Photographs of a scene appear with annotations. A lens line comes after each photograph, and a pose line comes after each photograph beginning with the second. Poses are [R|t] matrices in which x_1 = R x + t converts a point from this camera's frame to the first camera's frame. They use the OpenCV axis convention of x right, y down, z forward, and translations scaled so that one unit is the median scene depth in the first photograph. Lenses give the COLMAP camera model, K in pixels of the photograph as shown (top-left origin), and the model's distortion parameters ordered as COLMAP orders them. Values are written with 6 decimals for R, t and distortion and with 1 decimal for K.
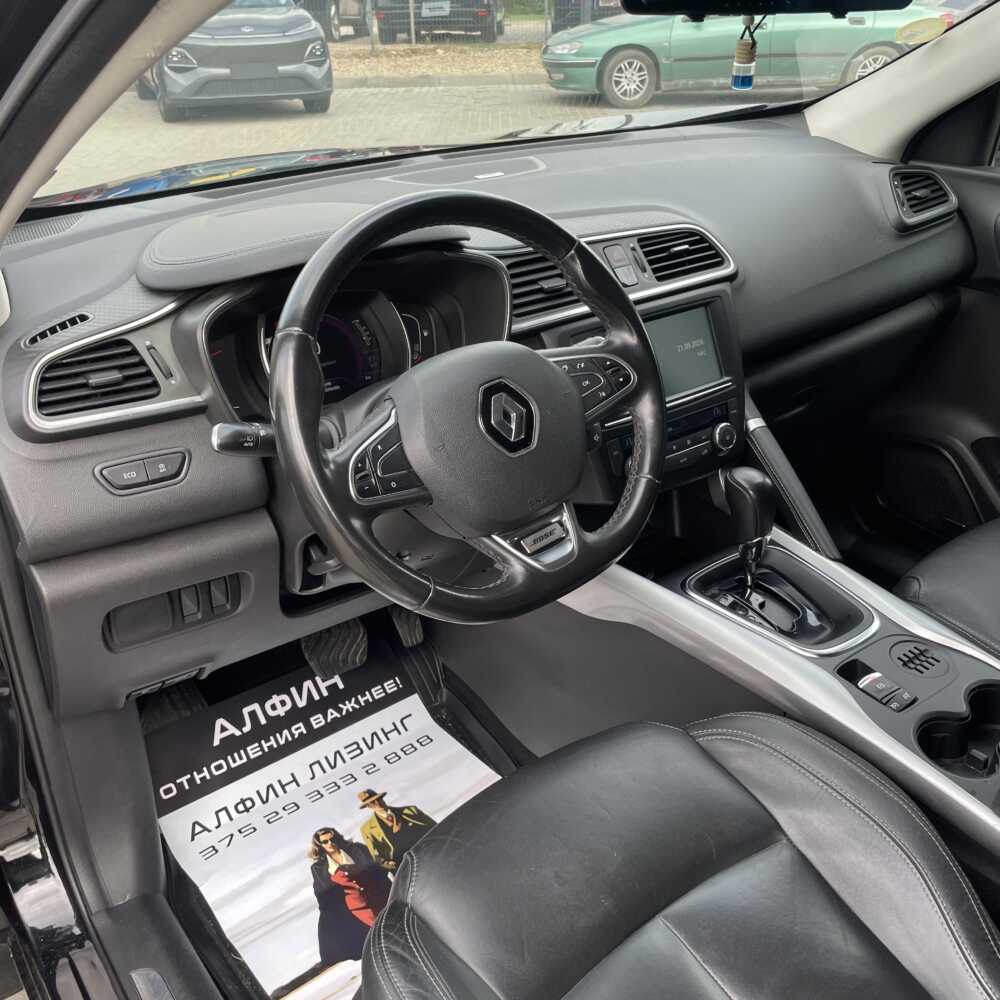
lens RADIAL K [[1012.6, 0, 500.0], [0, 1012.6, 500.0], [0, 0, 1]] dist [0.104302, -0.146723]
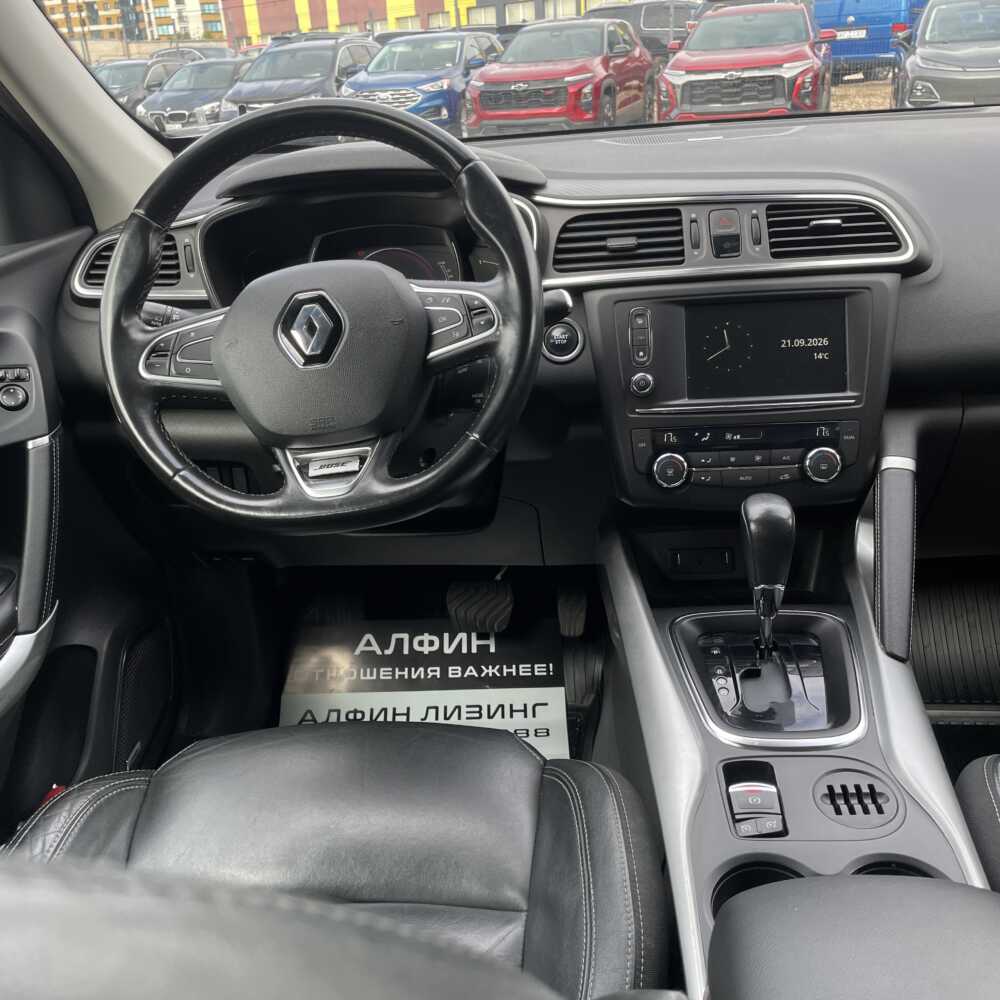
lens RADIAL K [[1017.5, 0, 500.0], [0, 1017.5, 500.0], [0, 0, 1]] dist [0.094993, -0.140573]
pose [[0.762710, 0.230037, -0.604448, 0.448856], [-0.252702, 0.966309, 0.048885, -0.010926], [0.595328, 0.115460, 0.795144, 0.204664]]
